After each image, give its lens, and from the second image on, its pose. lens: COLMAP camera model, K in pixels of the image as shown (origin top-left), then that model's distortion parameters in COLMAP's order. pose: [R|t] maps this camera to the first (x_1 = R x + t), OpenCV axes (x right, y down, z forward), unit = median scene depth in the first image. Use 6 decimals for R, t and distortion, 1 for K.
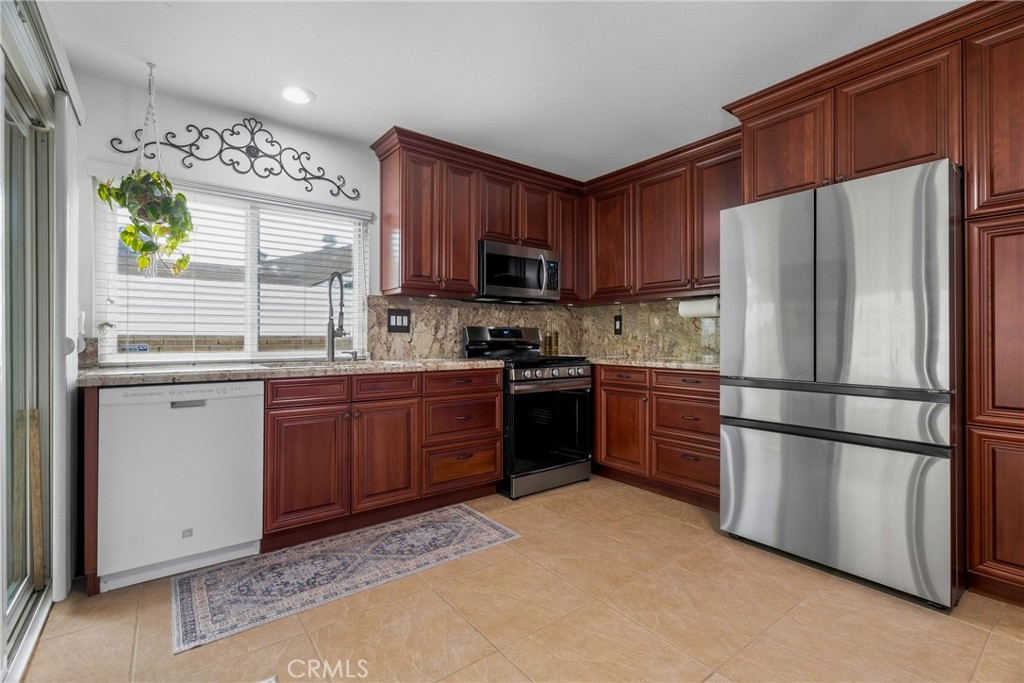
lens RADIAL K [[453.4, 0, 507.4], [0, 453.4, 337.8], [0, 0, 1]] dist [0.001411, 0.000573]
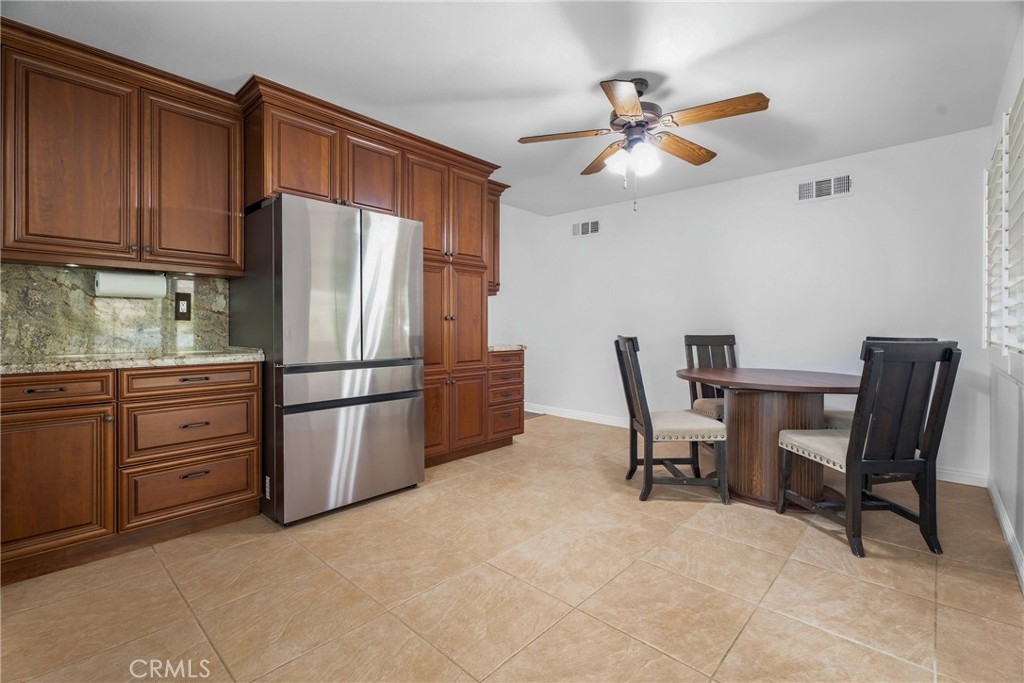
lens RADIAL K [[455.2, 0, 508.2], [0, 455.2, 328.9], [0, 0, 1]] dist [-0.001381, -0.000020]
pose [[-0.166873, -0.003789, 0.985971, -0.449386], [-0.002901, 0.999990, 0.003352, 0.002003], [-0.985974, -0.002301, -0.166882, 0.552366]]
